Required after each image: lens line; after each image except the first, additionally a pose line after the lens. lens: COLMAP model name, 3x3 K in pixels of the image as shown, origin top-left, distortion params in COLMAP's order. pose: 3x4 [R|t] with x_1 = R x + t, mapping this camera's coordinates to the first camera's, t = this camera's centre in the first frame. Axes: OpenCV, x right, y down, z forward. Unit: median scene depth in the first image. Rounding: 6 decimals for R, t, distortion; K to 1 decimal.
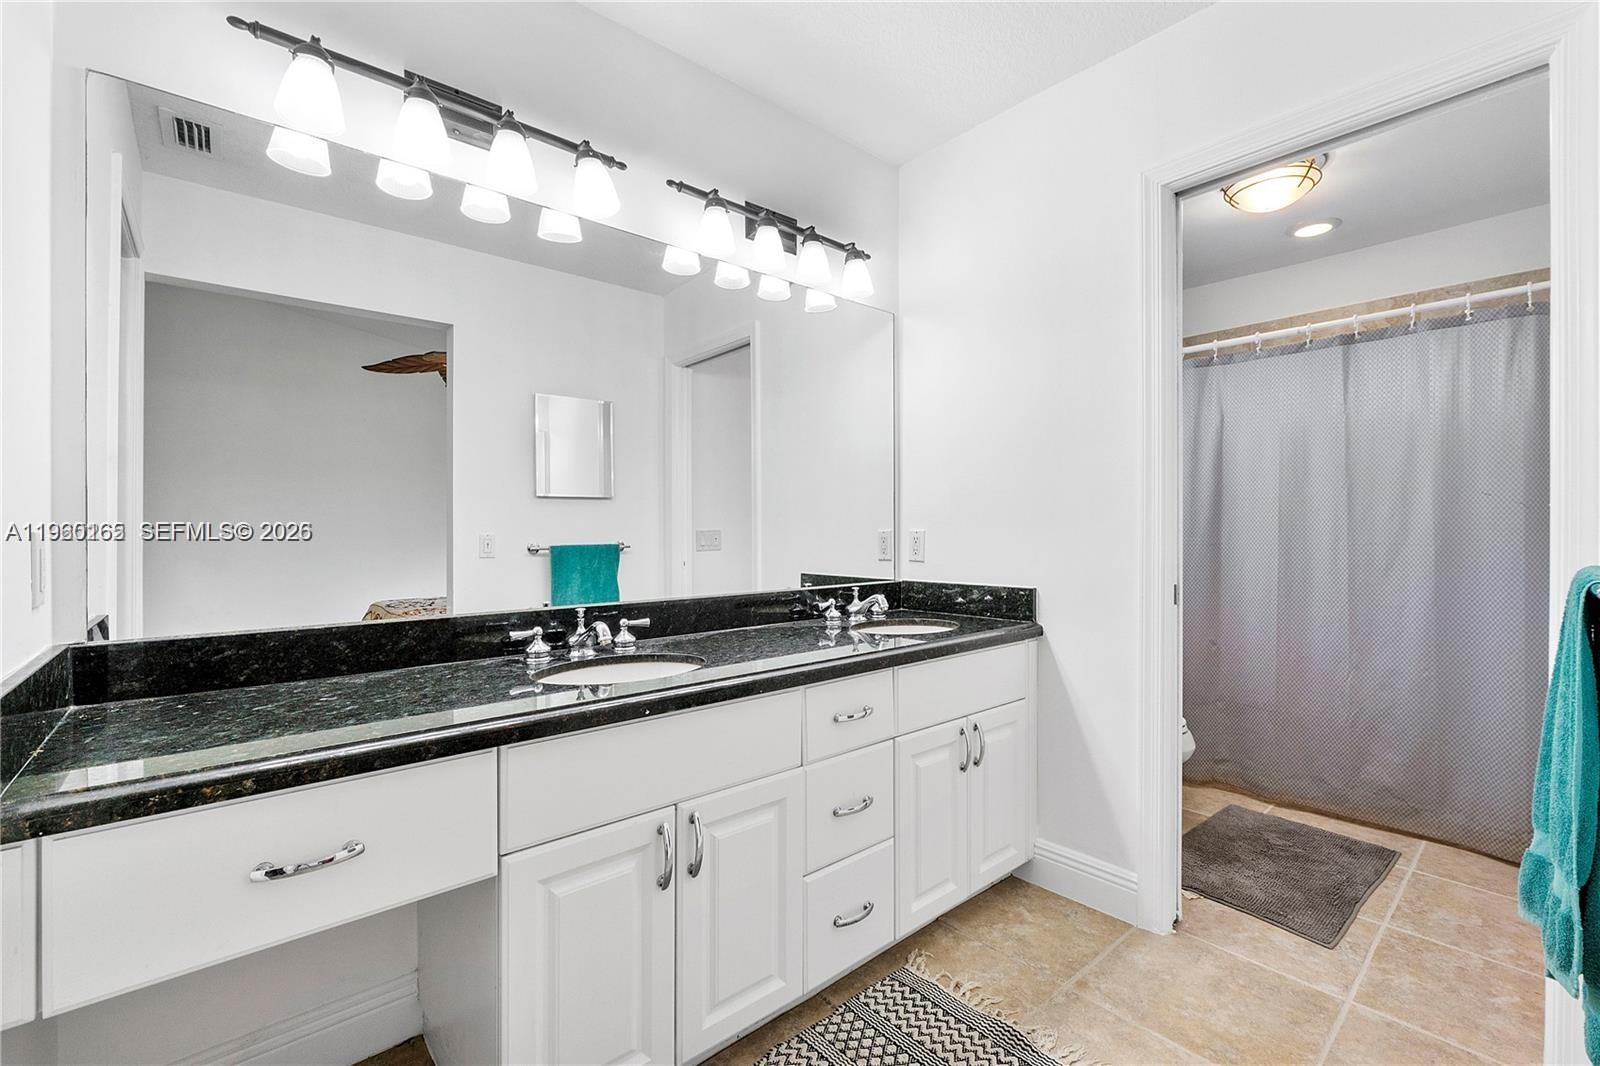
lens RADIAL K [[682.8, 0, 797.1], [0, 682.8, 525.5], [0, 0, 1]] dist [-0.004096, -0.000391]
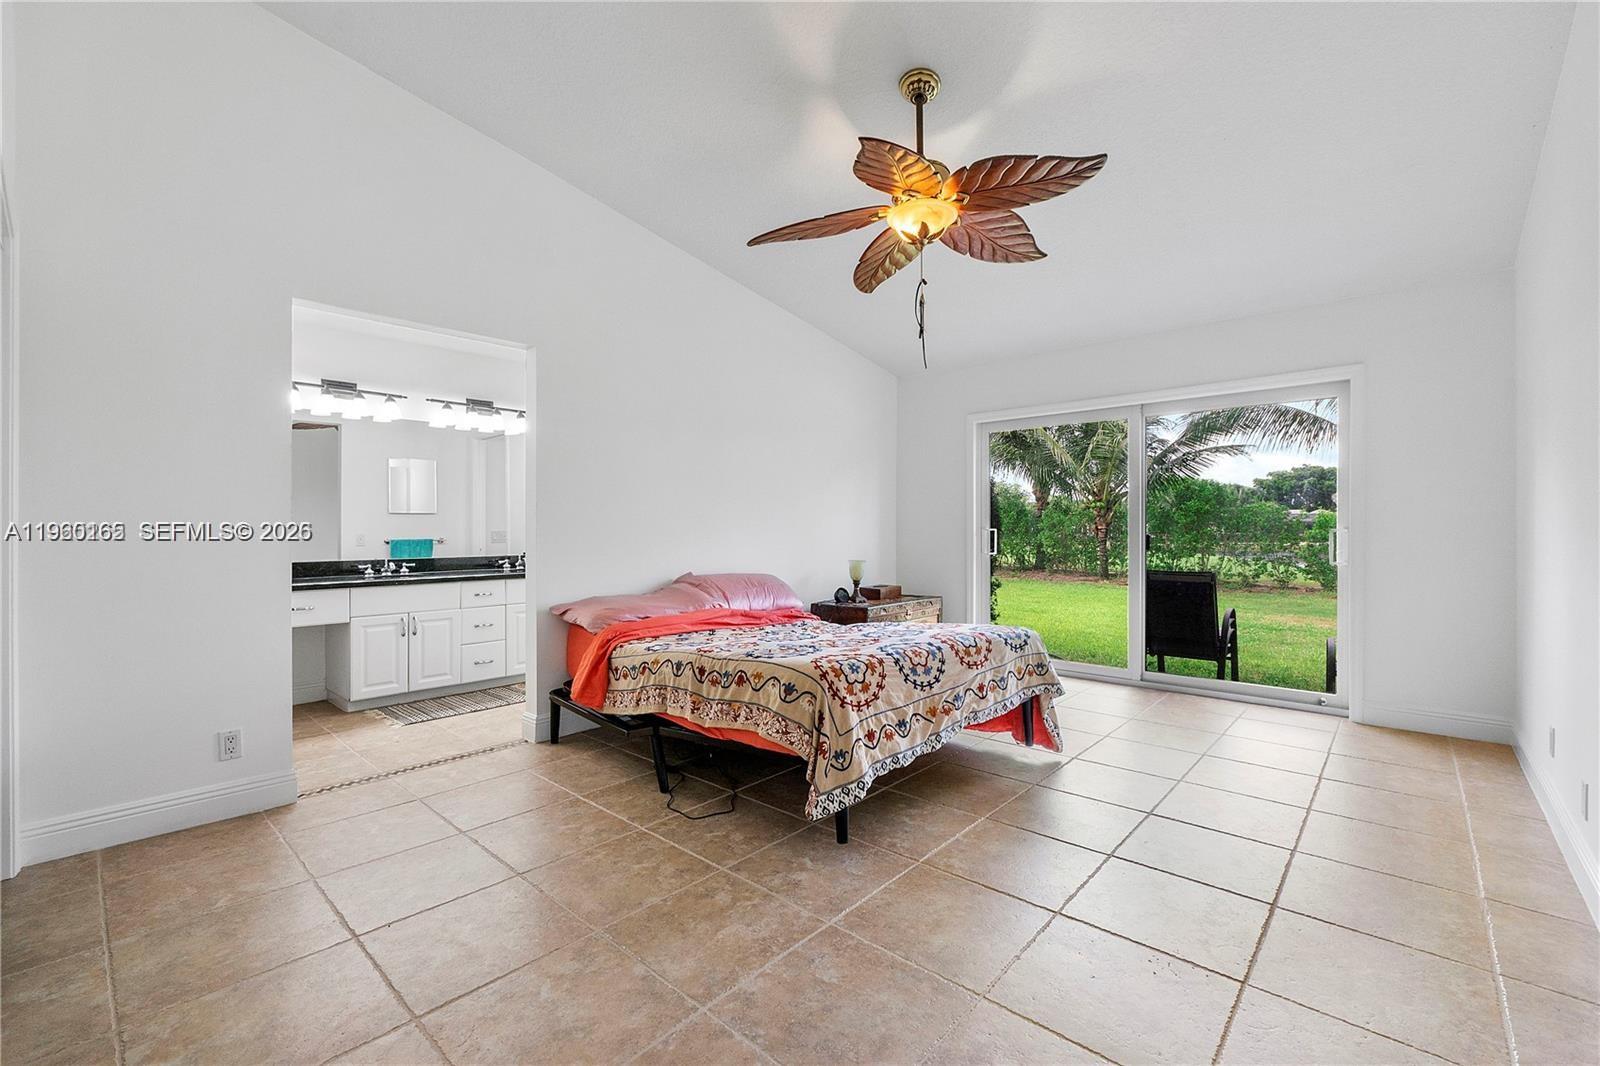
lens RADIAL K [[681.1, 0, 805.1], [0, 681.1, 526.2], [0, 0, 1]] dist [-0.009686, -0.000056]
pose [[0.991655, 0.004863, 0.128831, 1.103499], [-0.004503, 0.999985, -0.003087, -0.015057], [-0.128844, 0.002481, 0.991662, -2.135879]]
